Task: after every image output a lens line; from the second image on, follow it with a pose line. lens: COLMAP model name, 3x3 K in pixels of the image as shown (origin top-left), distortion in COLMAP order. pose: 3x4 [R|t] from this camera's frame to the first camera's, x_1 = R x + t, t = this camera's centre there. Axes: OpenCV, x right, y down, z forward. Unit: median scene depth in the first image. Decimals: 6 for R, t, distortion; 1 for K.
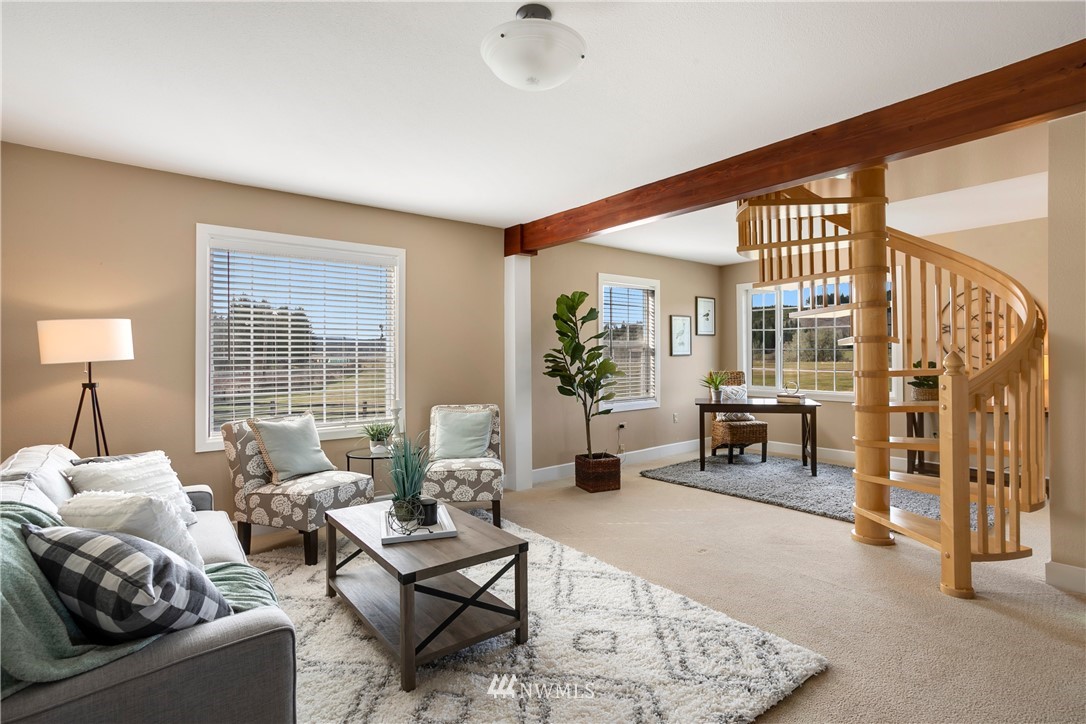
lens RADIAL K [[542.6, 0, 543.0], [0, 542.6, 362.0], [0, 0, 1]] dist [0.000275, 0.000119]
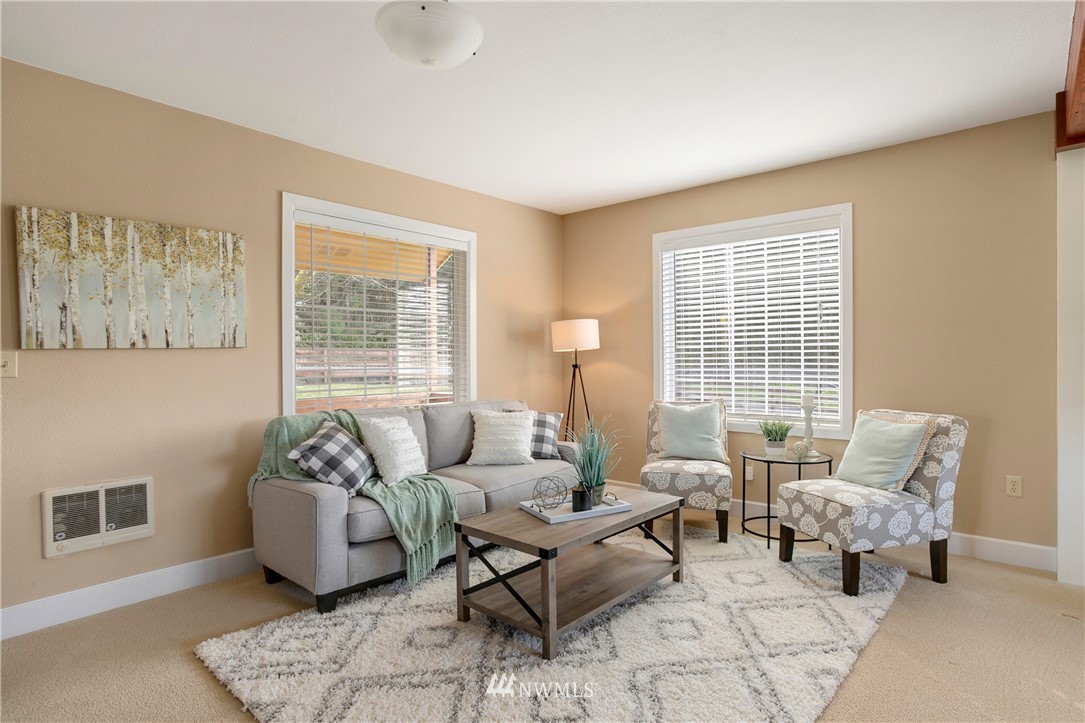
lens RADIAL K [[551.3, 0, 542.5], [0, 551.3, 361.5], [0, 0, 1]] dist [-0.001416, -0.000231]
pose [[0.192359, 0.009272, -0.981281, 0.534416], [0.000233, 0.999955, 0.009494, 0.012500], [0.981325, -0.002055, 0.192348, 0.517663]]
